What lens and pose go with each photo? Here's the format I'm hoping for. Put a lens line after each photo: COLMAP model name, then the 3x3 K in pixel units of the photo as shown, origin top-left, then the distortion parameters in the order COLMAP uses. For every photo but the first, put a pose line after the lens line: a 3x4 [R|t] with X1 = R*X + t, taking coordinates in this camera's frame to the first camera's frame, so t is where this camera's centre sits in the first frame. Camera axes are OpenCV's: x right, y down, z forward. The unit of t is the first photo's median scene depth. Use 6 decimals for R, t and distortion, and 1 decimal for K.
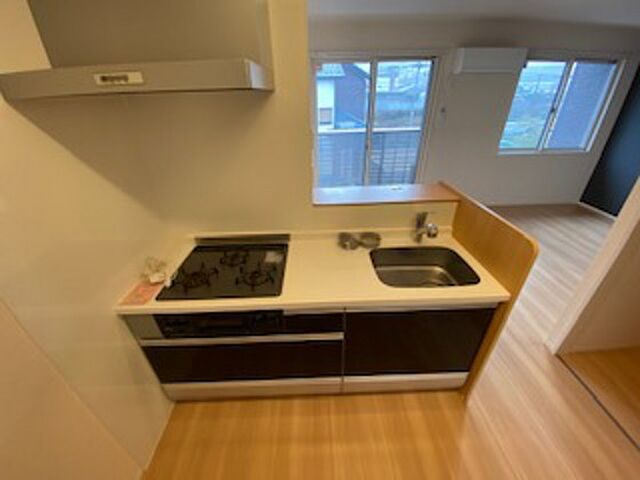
lens RADIAL K [[263.2, 0, 317.3], [0, 263.2, 242.9], [0, 0, 1]] dist [-0.024541, -0.001924]
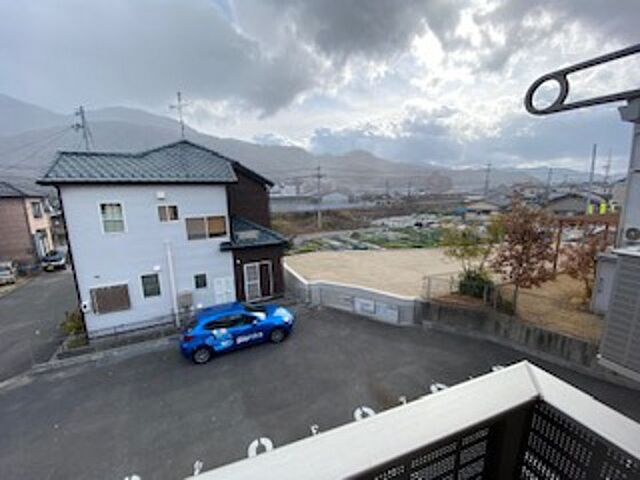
lens RADIAL K [[263.2, 0, 318.8], [0, 263.2, 241.7], [0, 0, 1]] dist [-0.024541, -0.001924]
pose [[0.949920, -0.052739, 0.308012, 0.035966], [0.156342, 0.933637, -0.322302, -0.066761], [-0.270574, 0.354316, 0.895126, 0.111462]]
